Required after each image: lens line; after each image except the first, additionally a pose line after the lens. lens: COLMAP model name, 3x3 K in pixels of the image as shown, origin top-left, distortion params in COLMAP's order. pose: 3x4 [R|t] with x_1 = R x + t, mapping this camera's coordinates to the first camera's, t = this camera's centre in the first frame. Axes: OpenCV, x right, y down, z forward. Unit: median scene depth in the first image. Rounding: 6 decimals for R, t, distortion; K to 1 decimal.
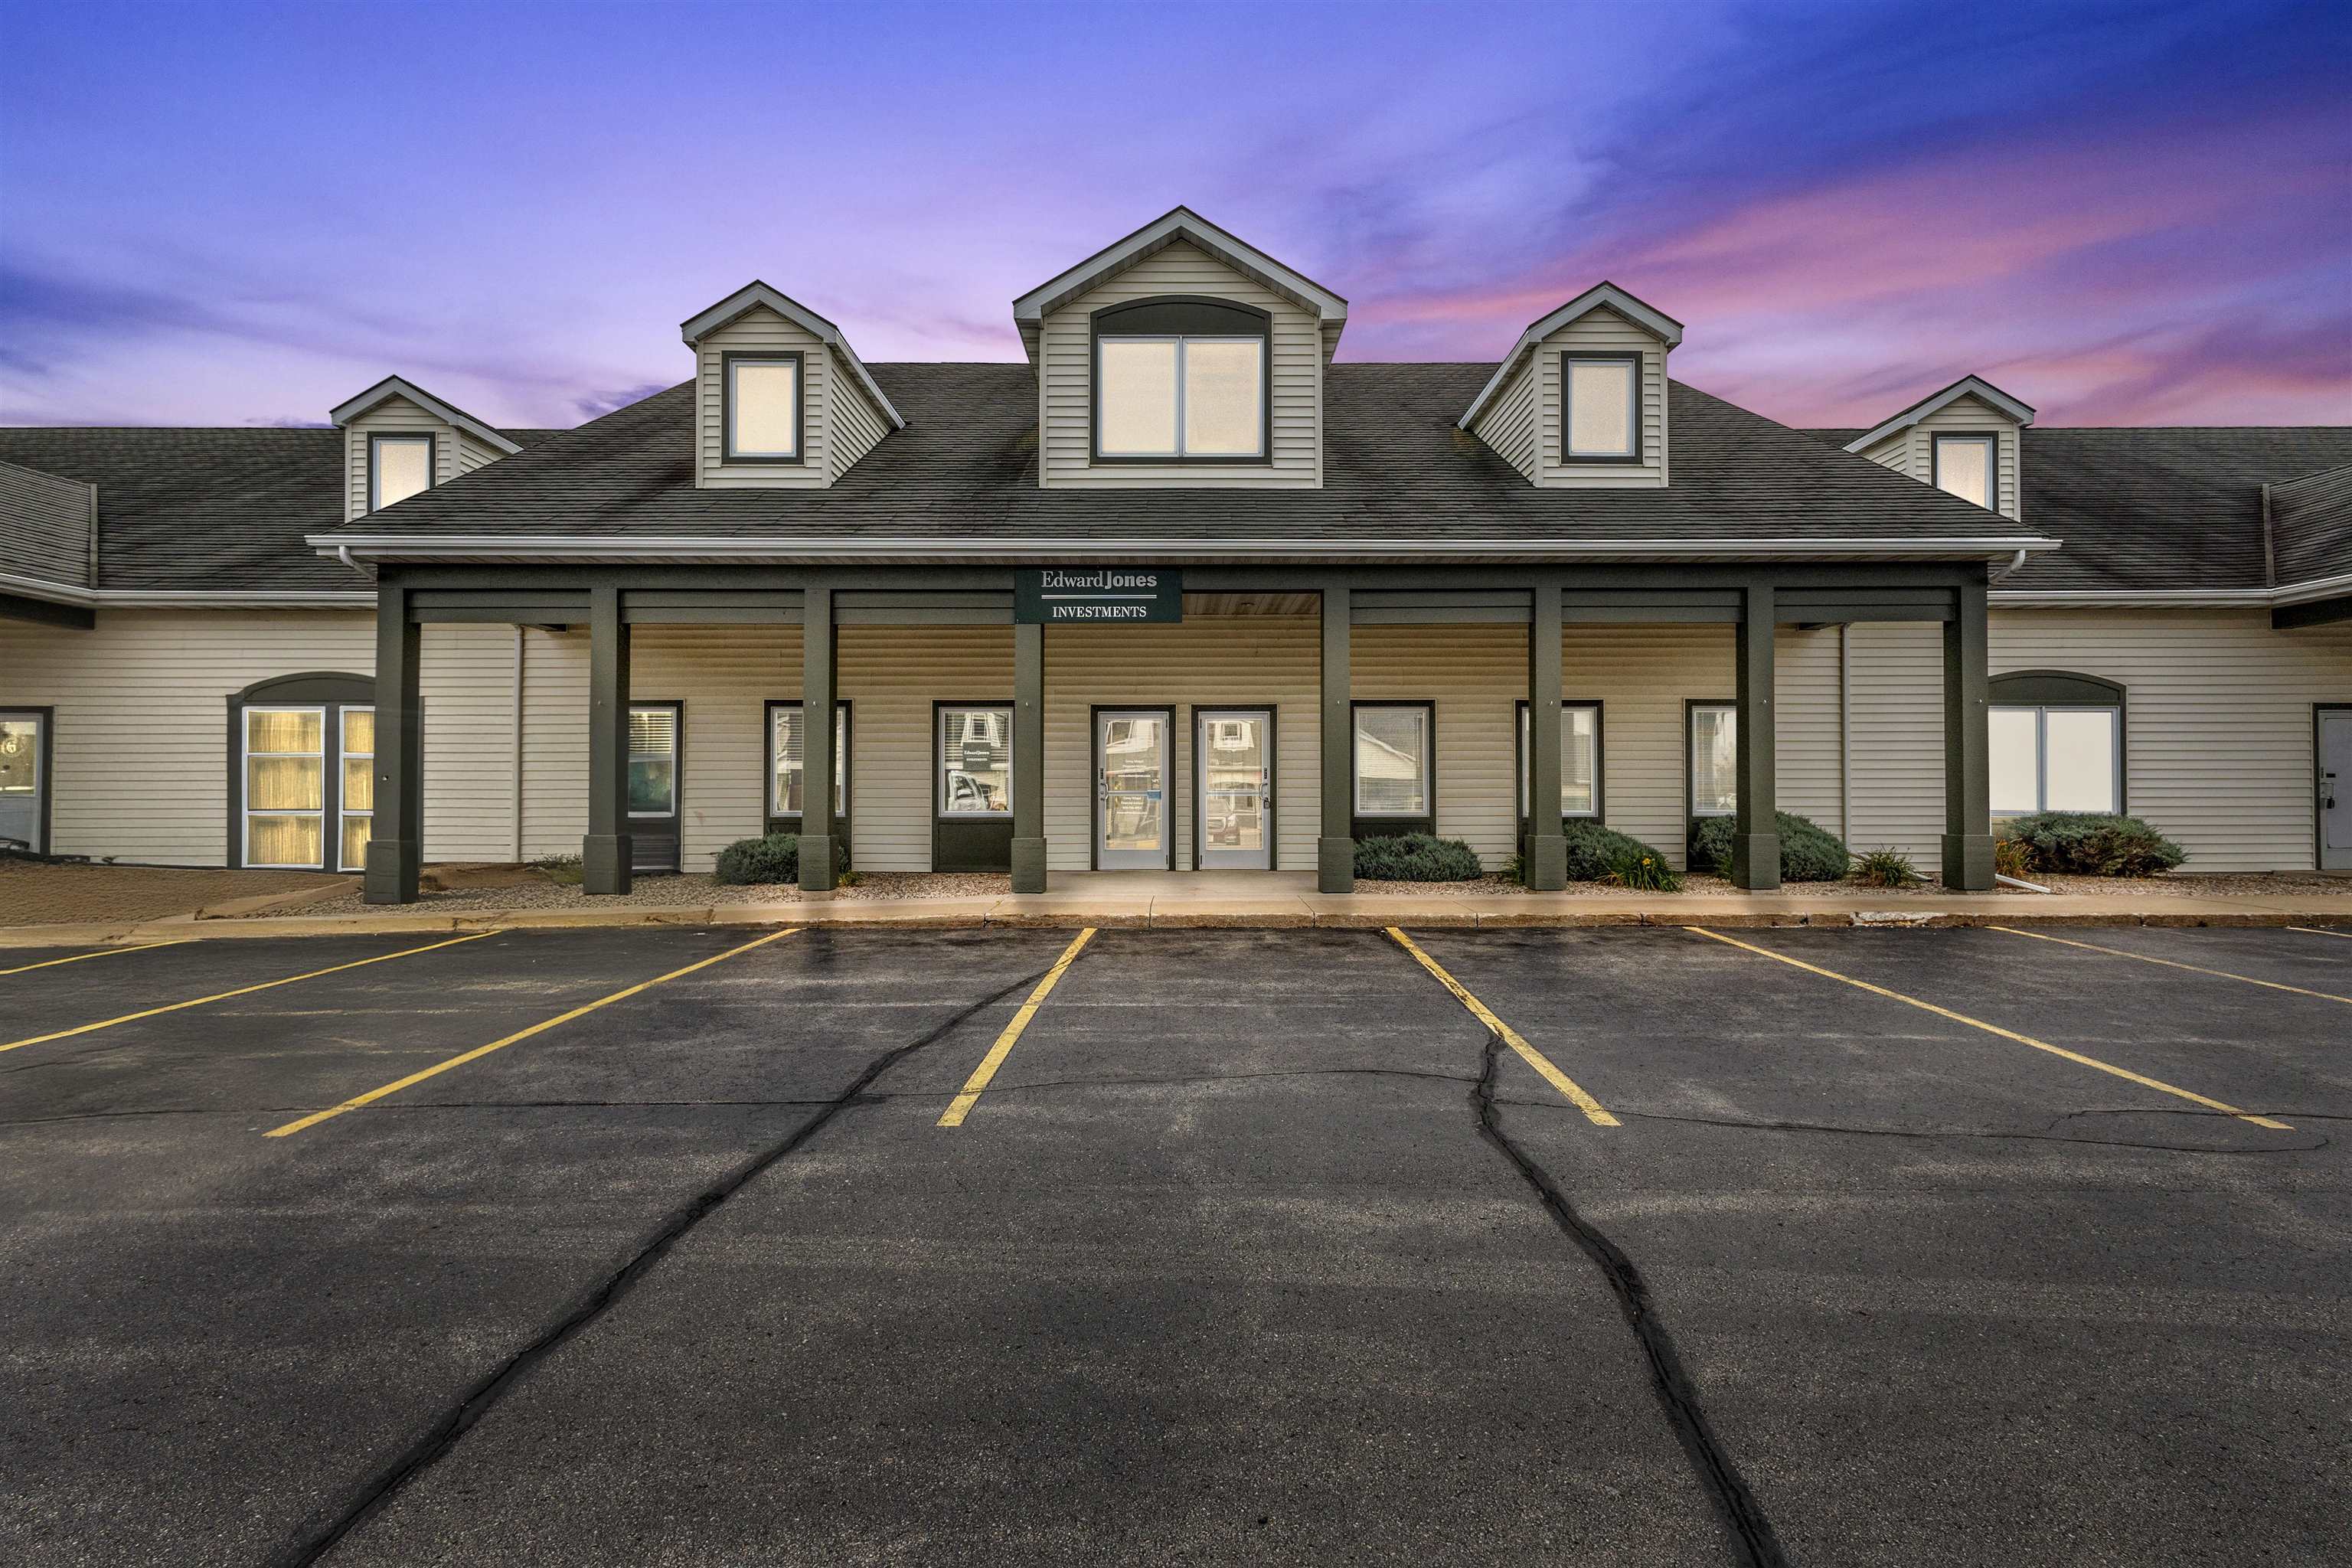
lens RADIAL K [[1027.9, 0, 1177.2], [0, 1027.9, 773.2], [0, 0, 1]] dist [0.016516, 0.000281]
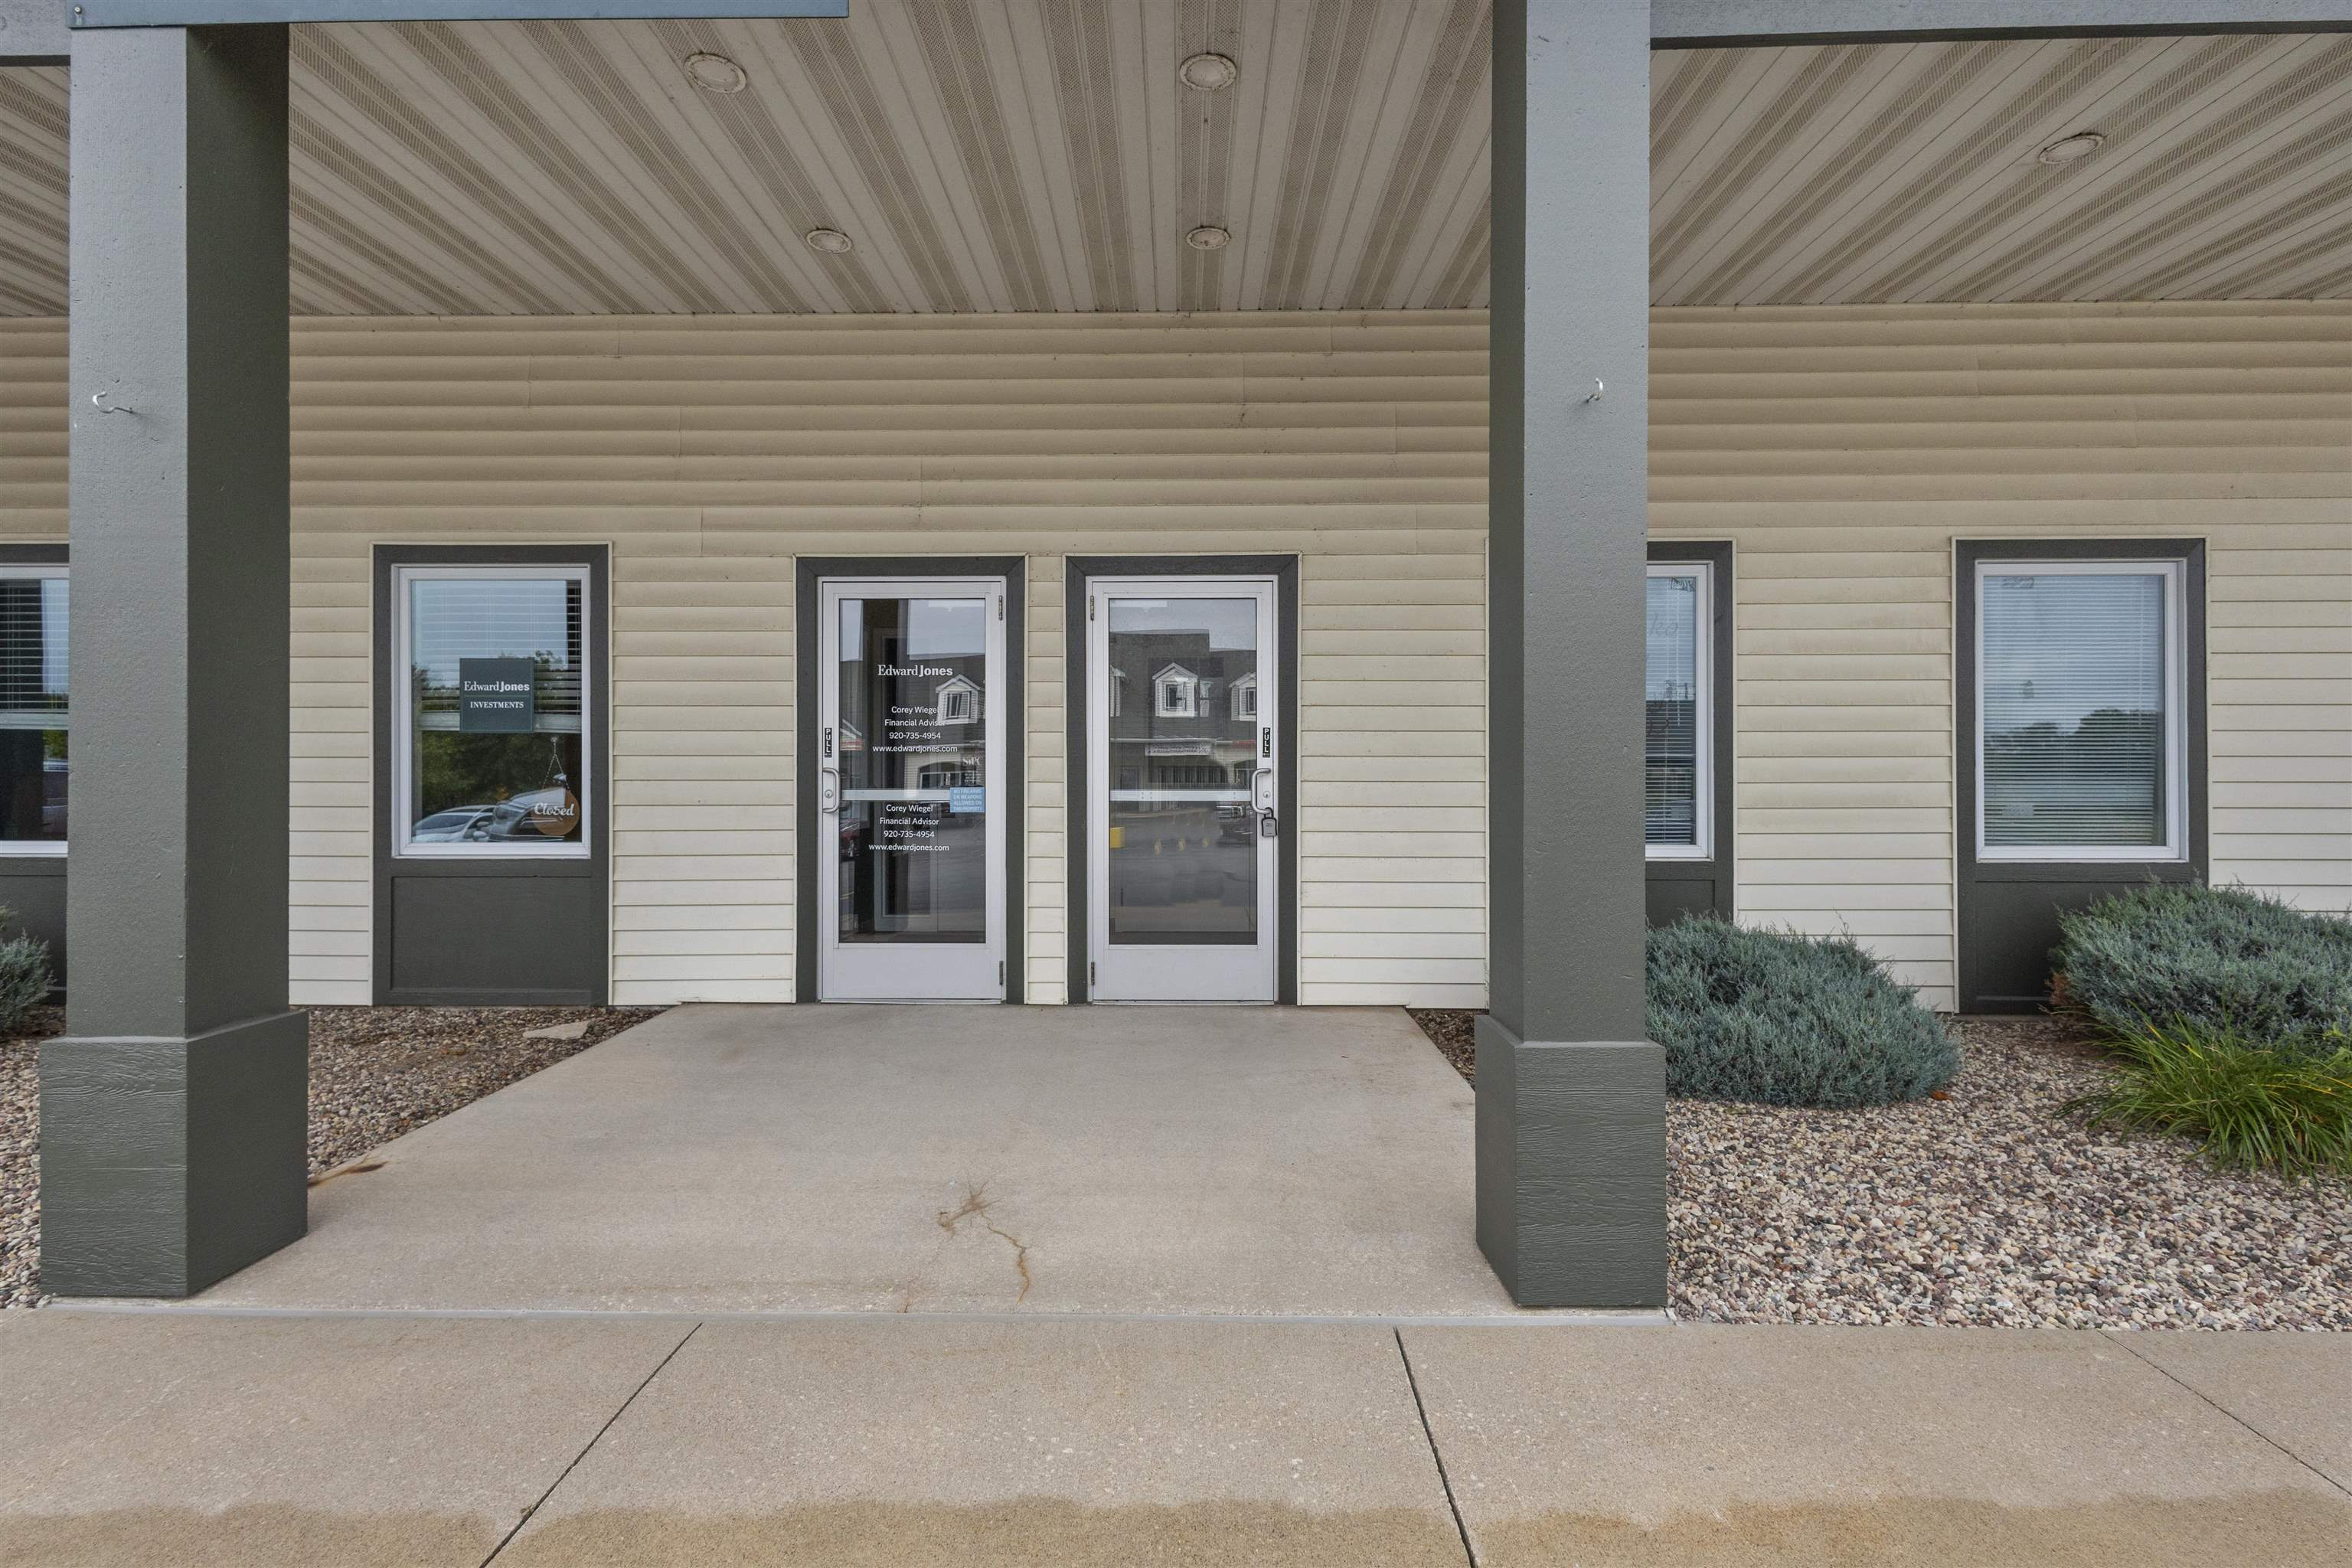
lens RADIAL K [[1094.9, 0, 1178.9], [0, 1094.9, 779.3], [0, 0, 1]] dist [0.003753, -0.001024]
pose [[0.999964, 0.001570, -0.008294, 0.065345], [-0.001415, 0.999824, 0.018688, 0.006819], [0.008322, -0.018676, 0.999791, 0.680030]]
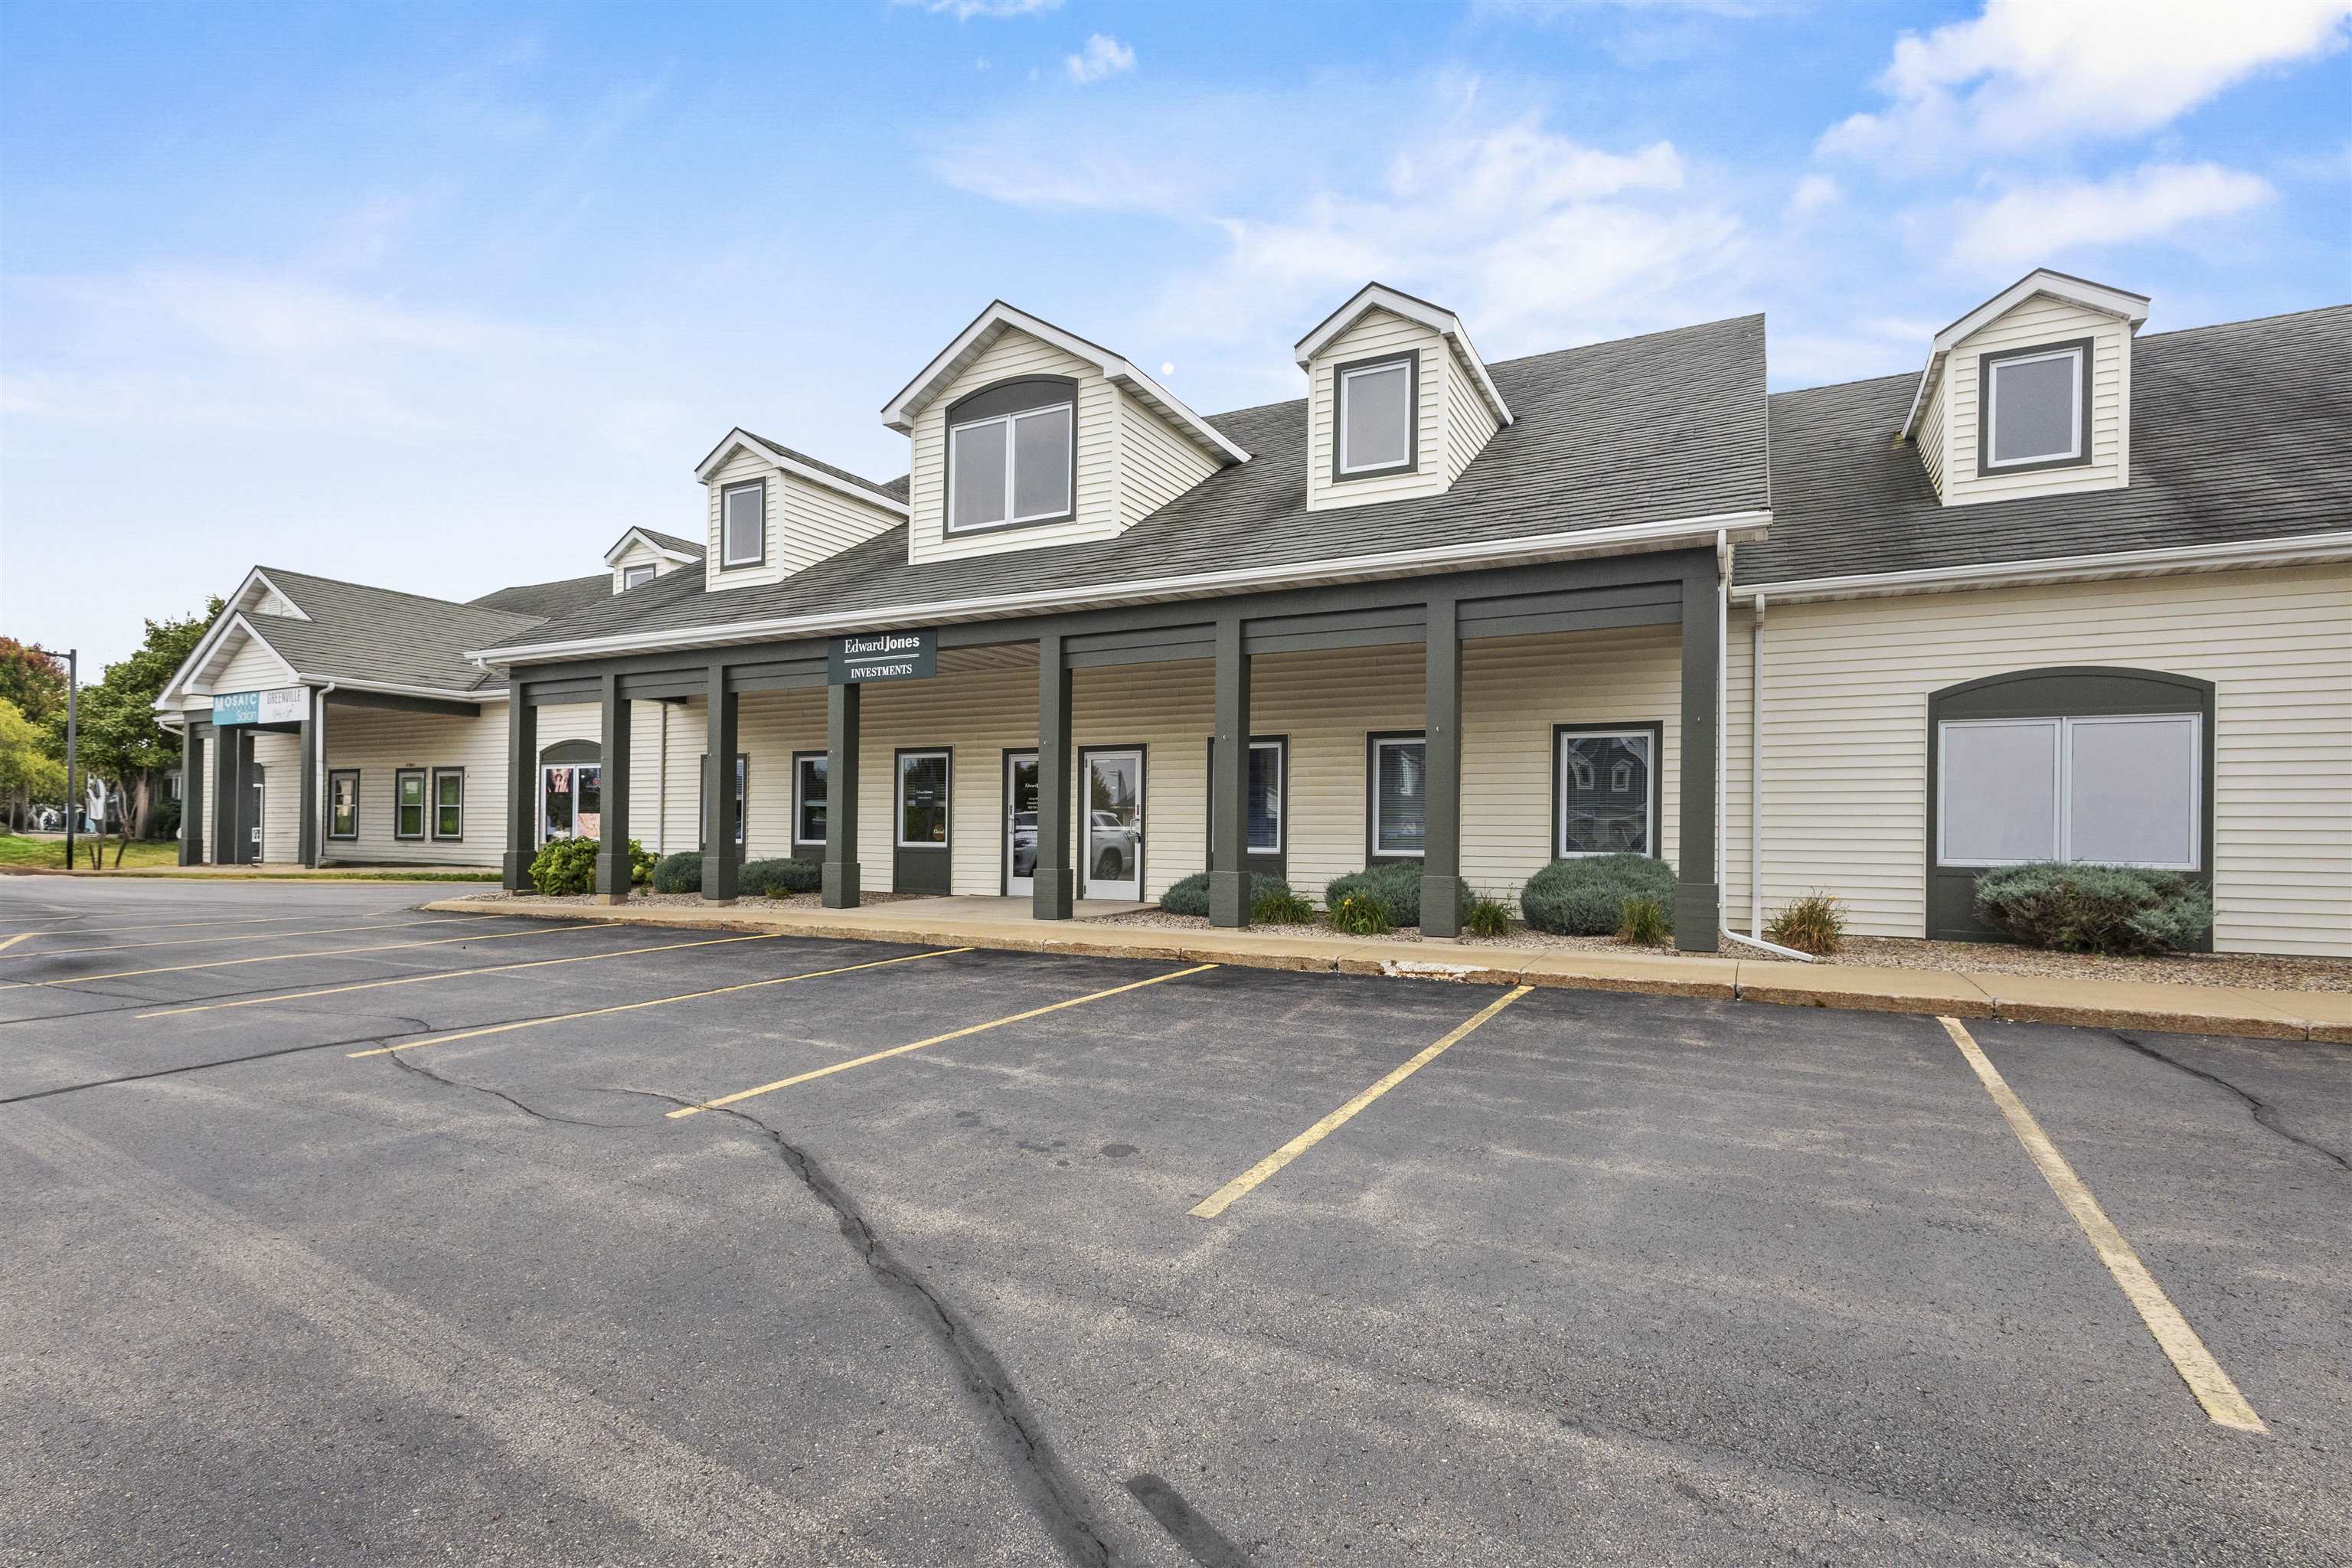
lens RADIAL K [[1094.9, 0, 1172.0], [0, 1094.9, 808.3], [0, 0, 1]] dist [0.003753, -0.001024]
pose [[0.886070, -0.000137, -0.463552, 0.703174], [-0.001910, 0.999990, -0.003947, 0.003399], [0.463548, 0.004382, 0.886061, 0.041658]]
